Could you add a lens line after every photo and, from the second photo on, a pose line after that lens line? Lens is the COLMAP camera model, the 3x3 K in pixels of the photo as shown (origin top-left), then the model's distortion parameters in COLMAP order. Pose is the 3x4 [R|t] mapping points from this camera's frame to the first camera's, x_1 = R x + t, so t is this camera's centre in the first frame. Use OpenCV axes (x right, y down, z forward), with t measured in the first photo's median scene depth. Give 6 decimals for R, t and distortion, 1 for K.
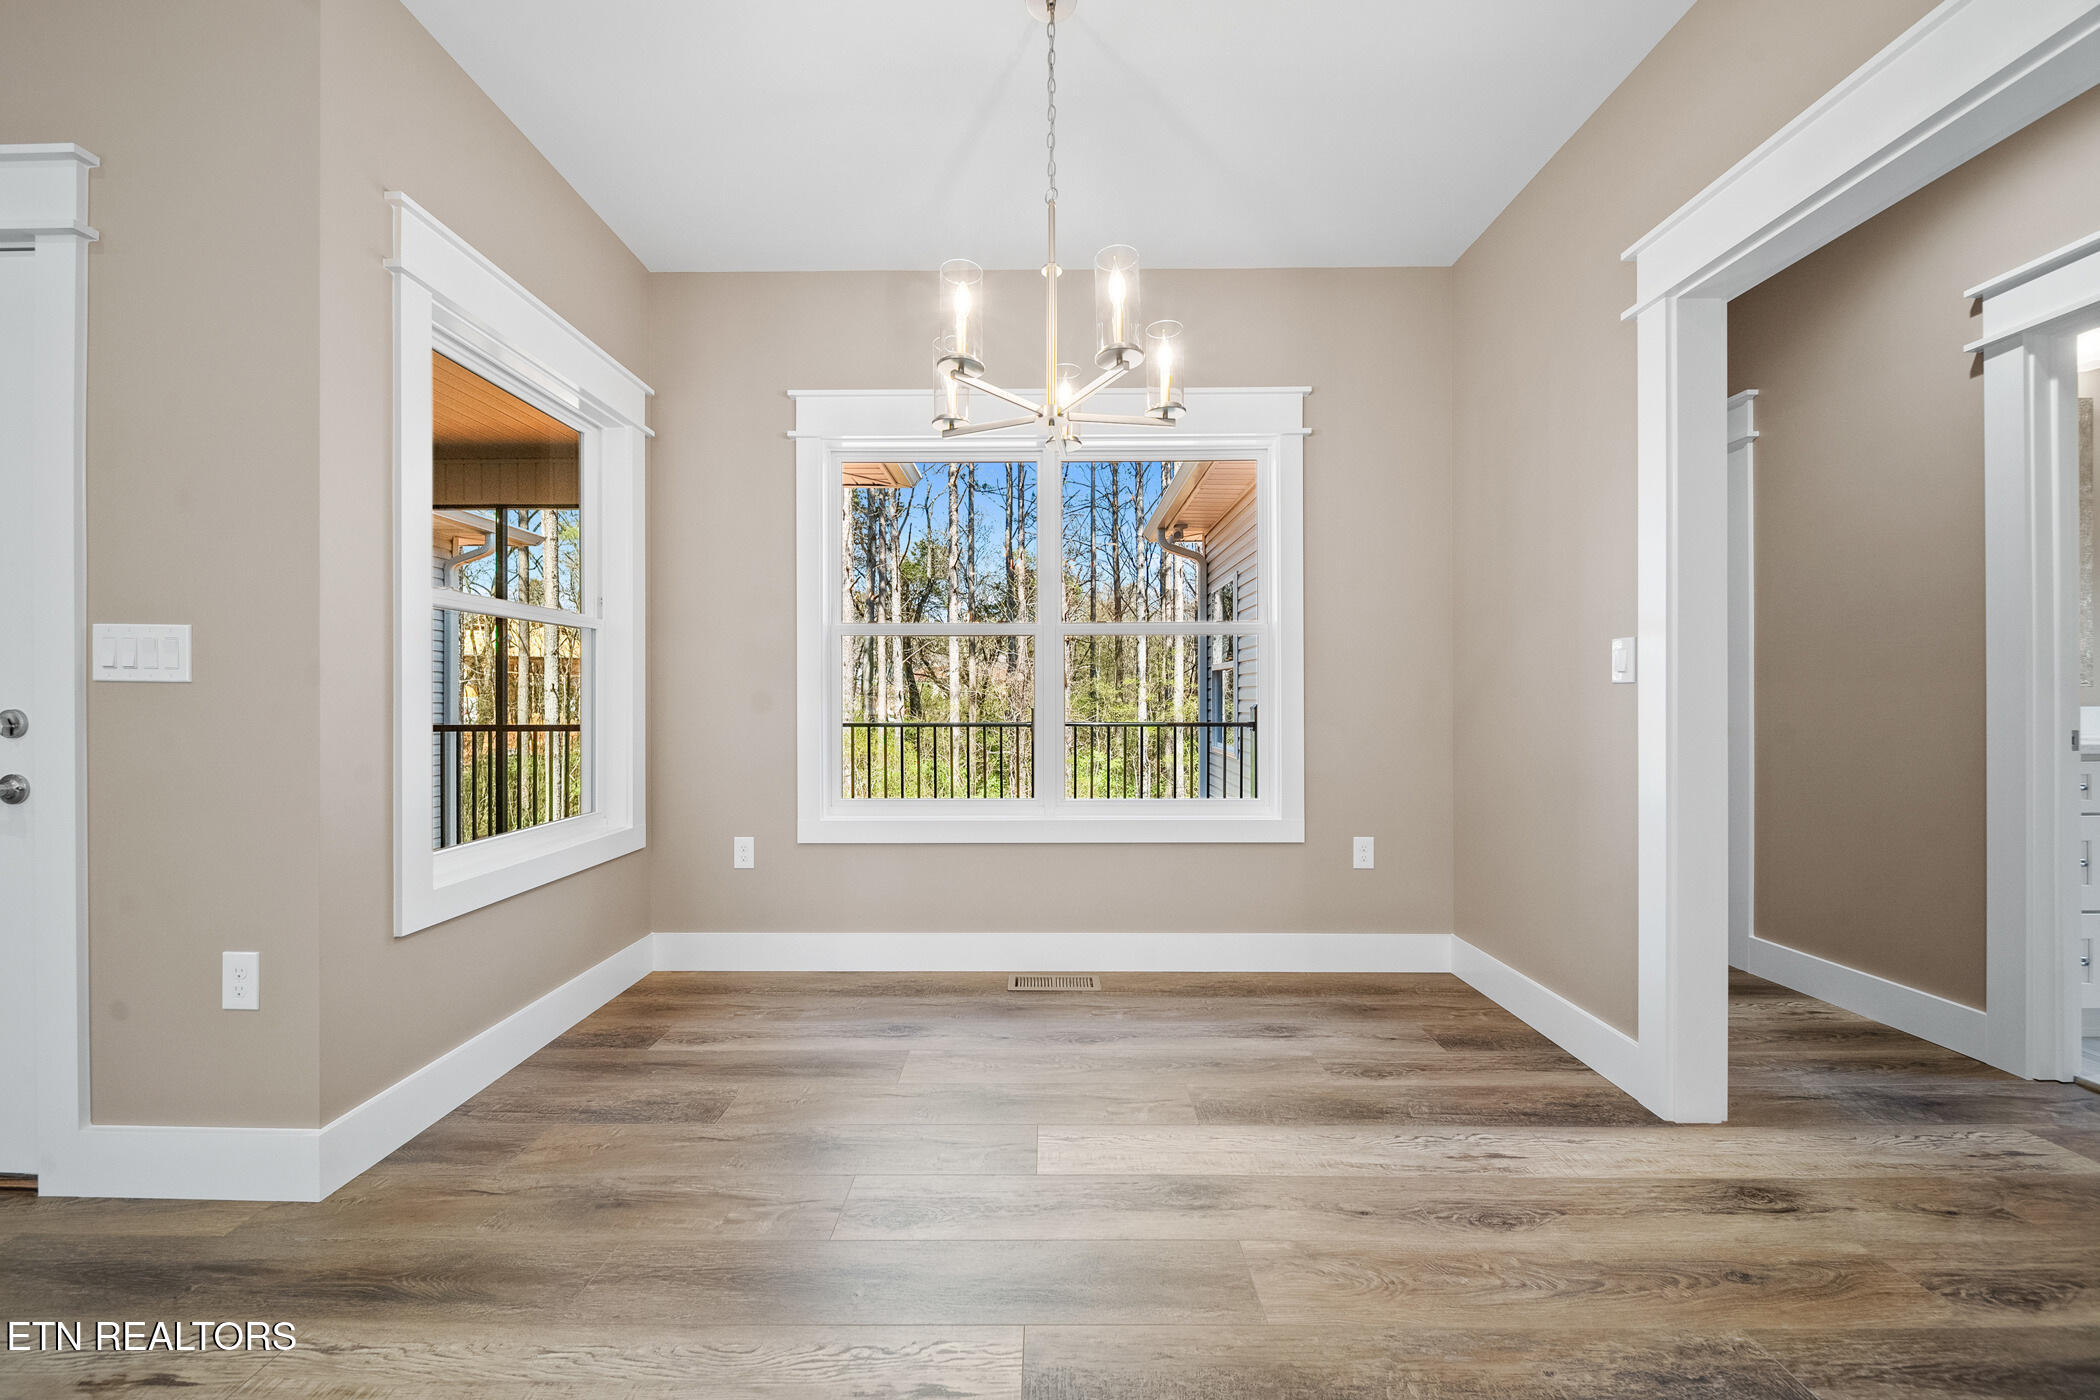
lens RADIAL K [[764.0, 0, 1050.0], [0, 764.0, 700.0], [0, 0, 1]] dist [0.001900, 0.000070]
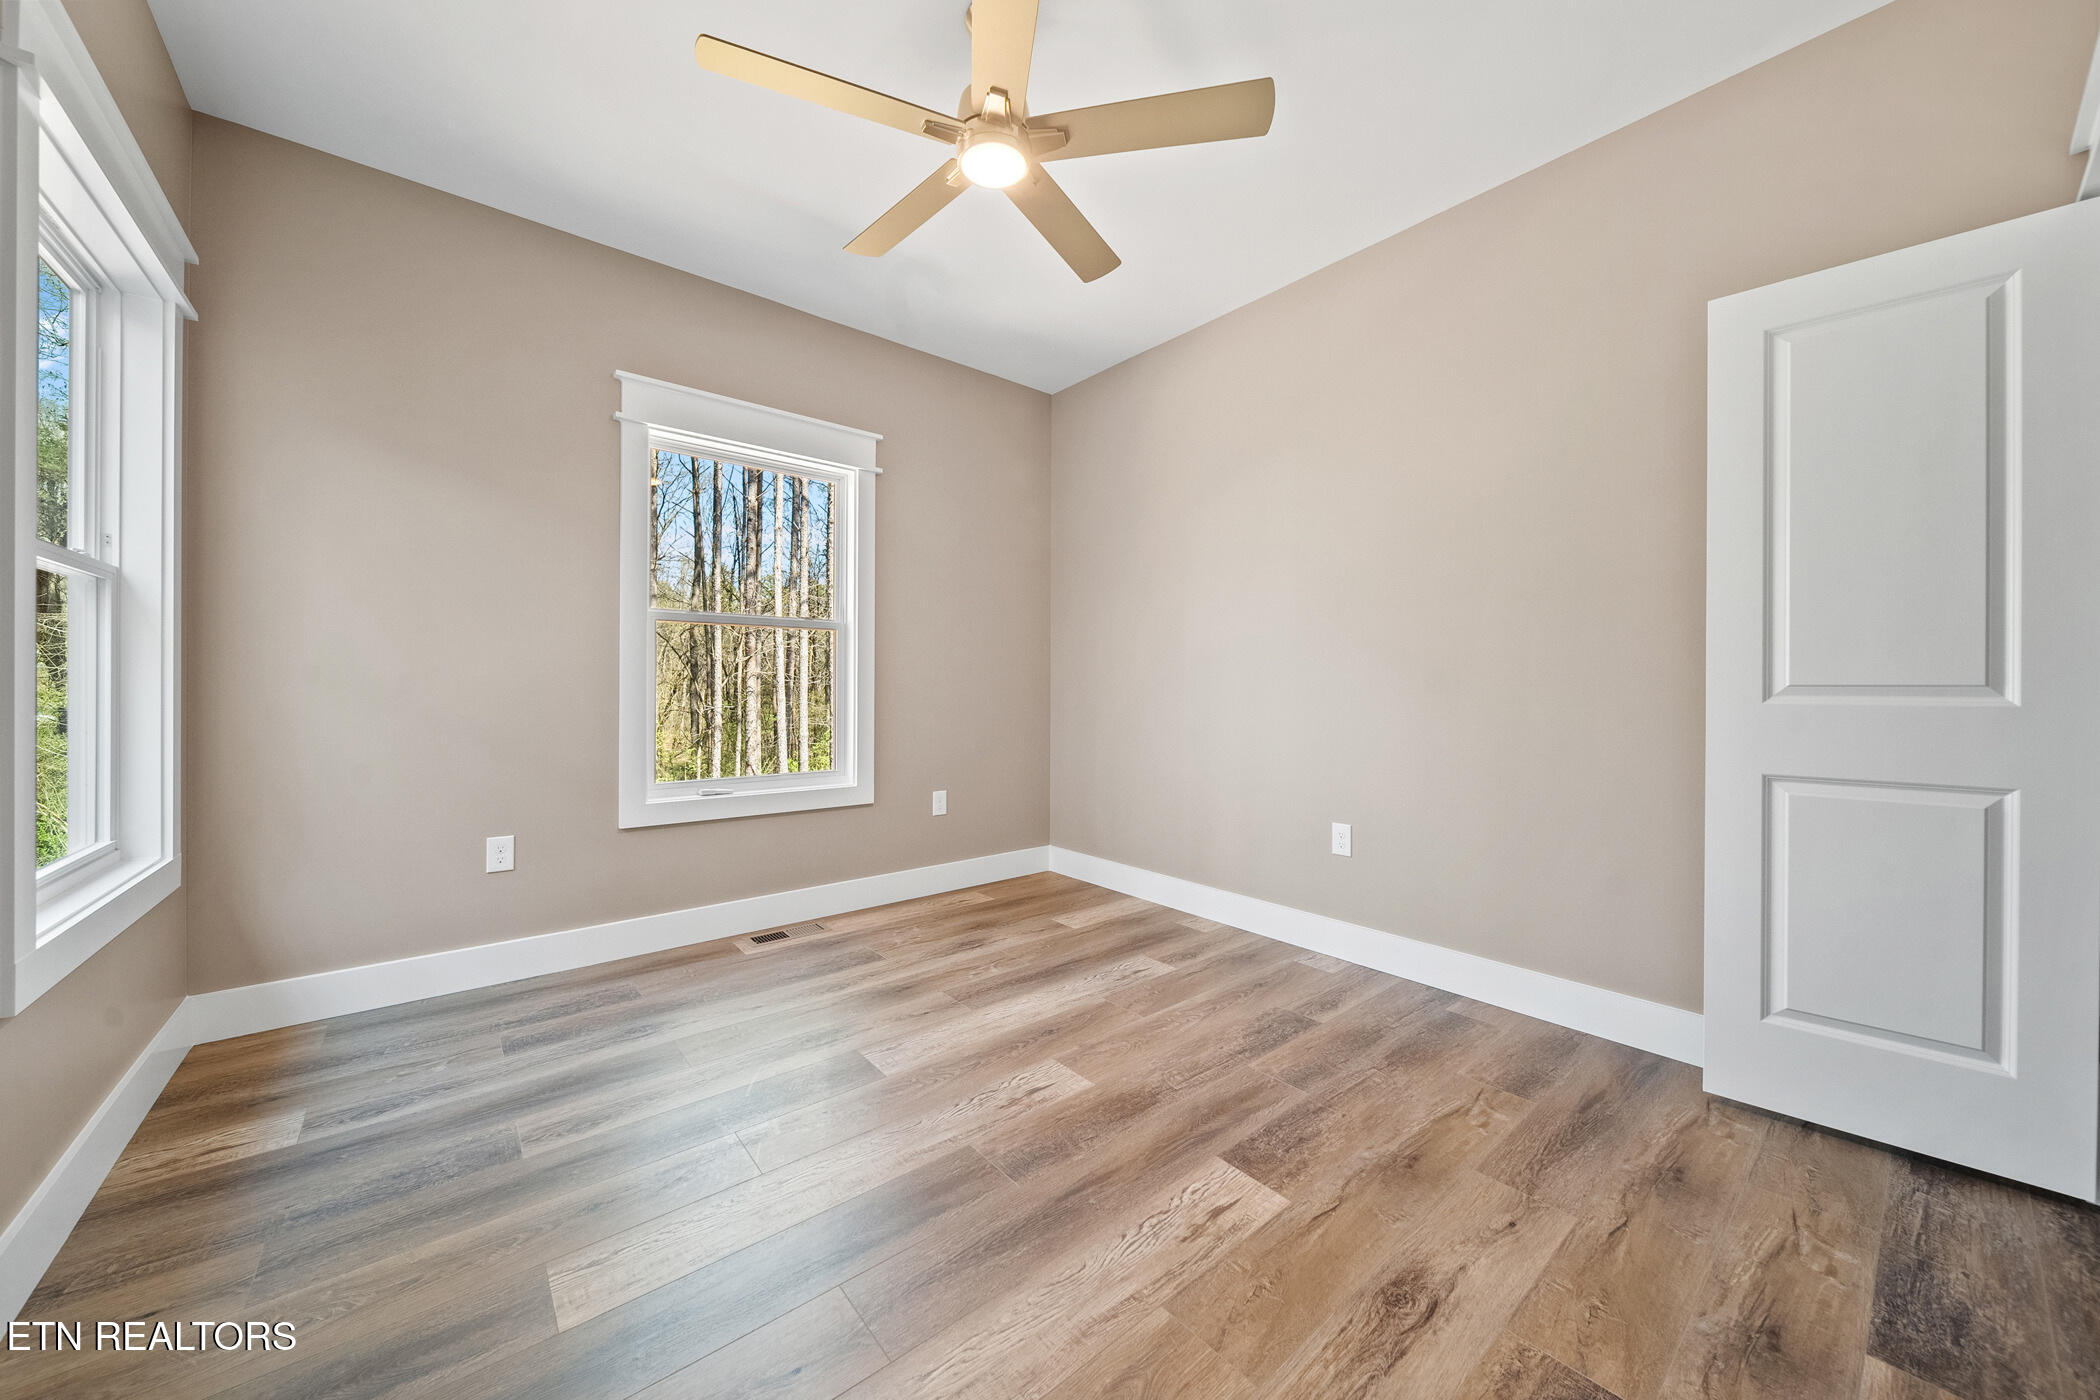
lens RADIAL K [[749.4, 0, 1052.5], [0, 749.4, 690.1], [0, 0, 1]] dist [0.000159, -0.000258]
pose [[0.760350, 0.004235, 0.649499, -0.485613], [0.002732, 0.999949, -0.009717, 0.013255], [-0.649507, 0.009163, 0.760300, -0.074821]]
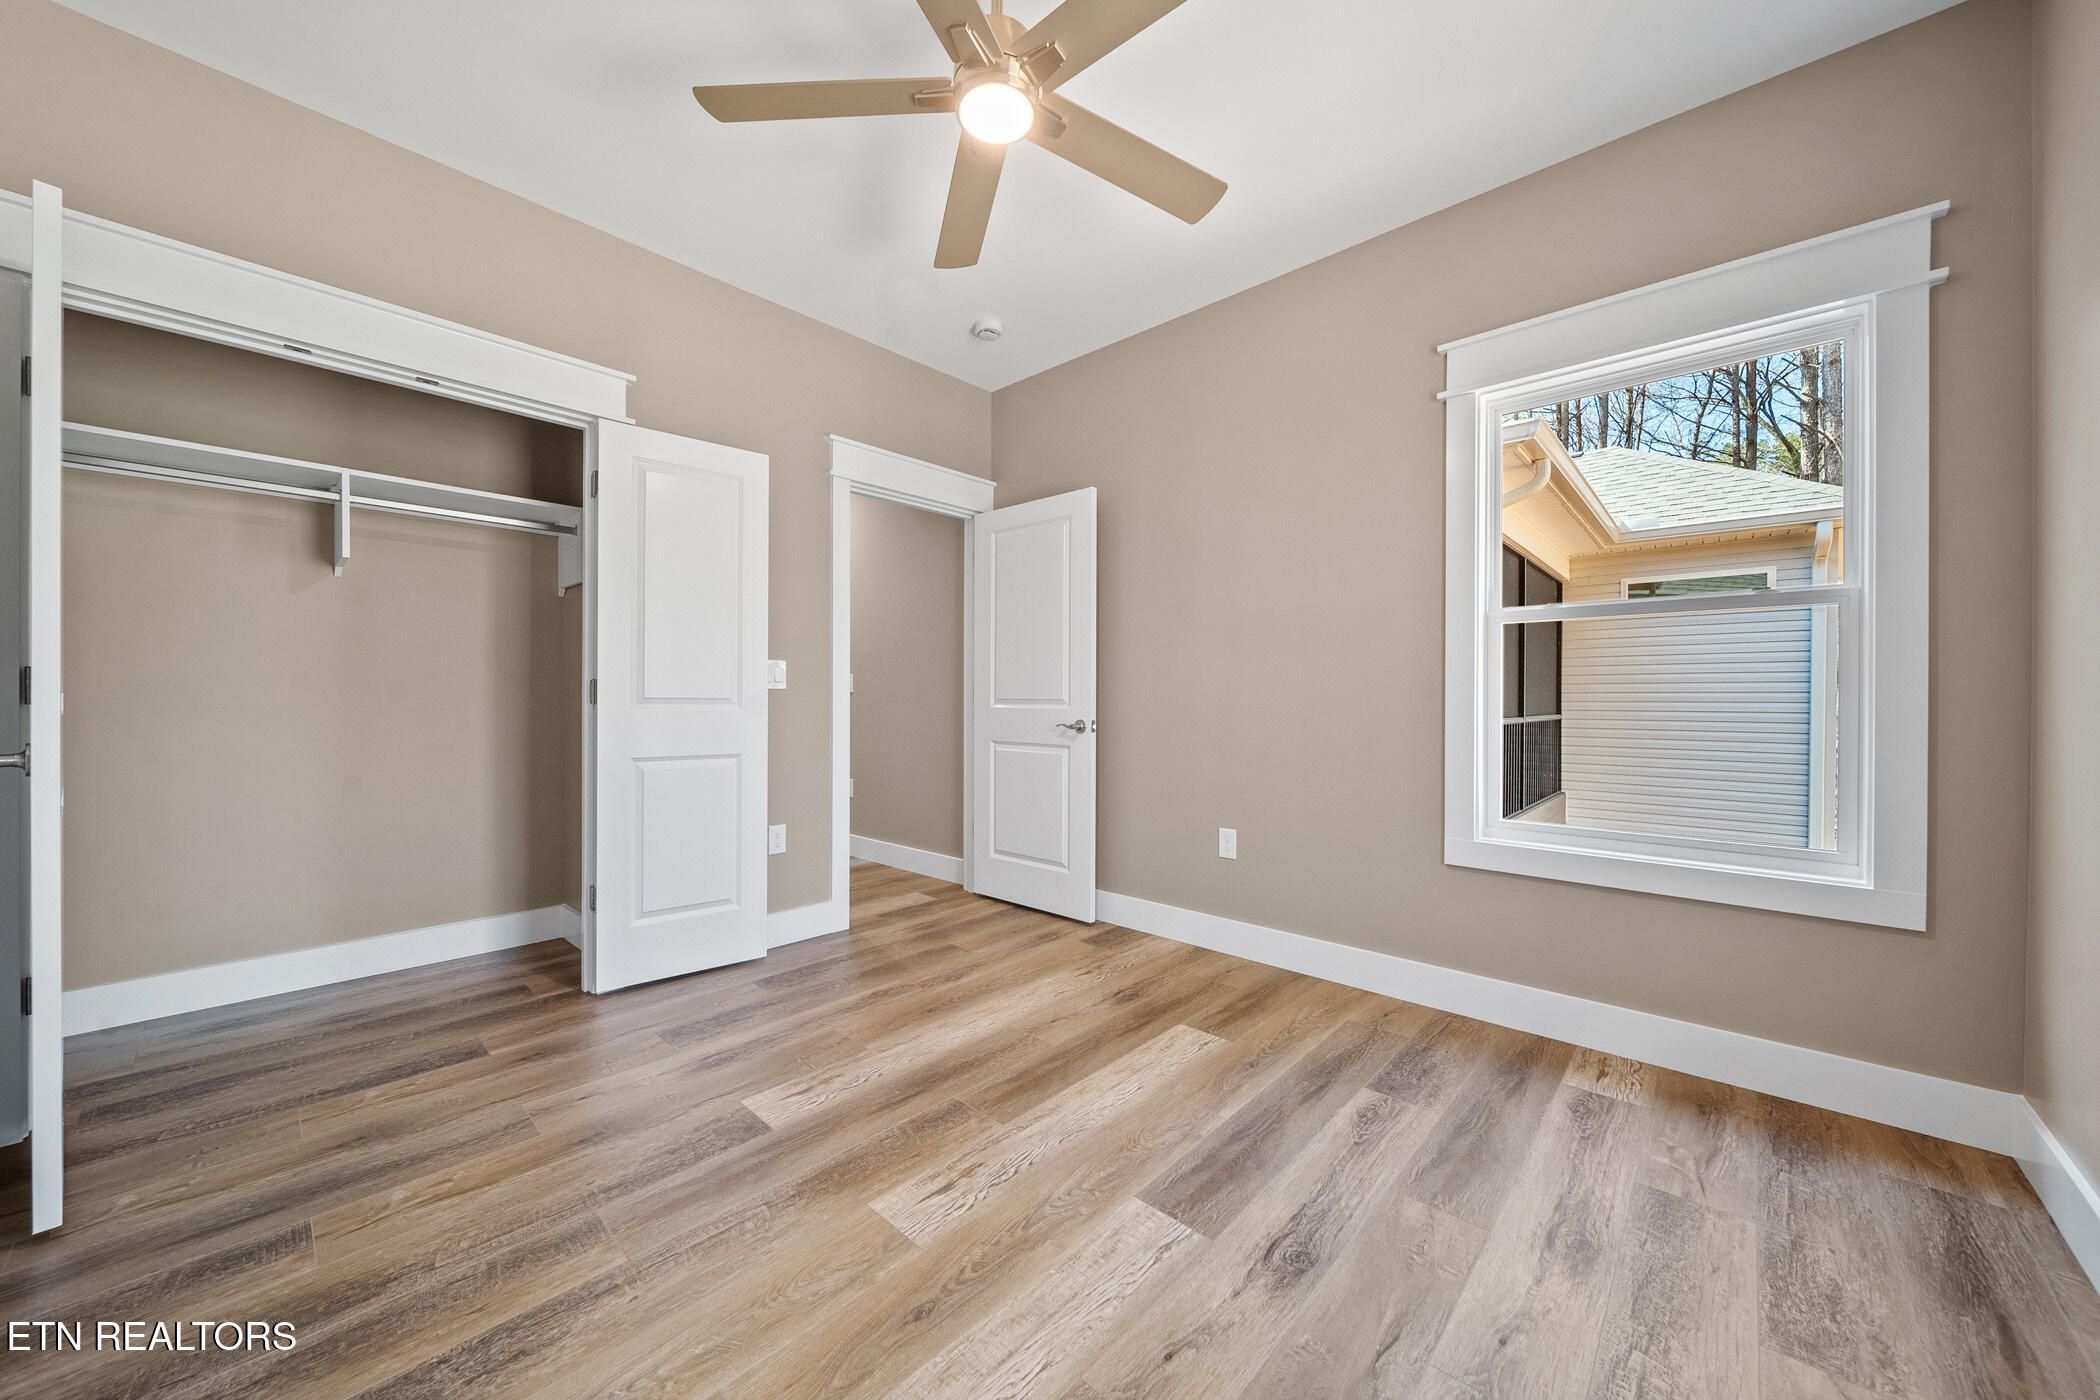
lens RADIAL K [[761.2, 0, 1050.0], [0, 761.2, 700.0], [0, 0, 1]] dist [0.060350, -0.000065]
pose [[-0.666853, 0.003664, -0.745180, 0.640223], [-0.005835, 0.999932, 0.010138, -0.010656], [0.745166, 0.011109, -0.666786, 1.277028]]
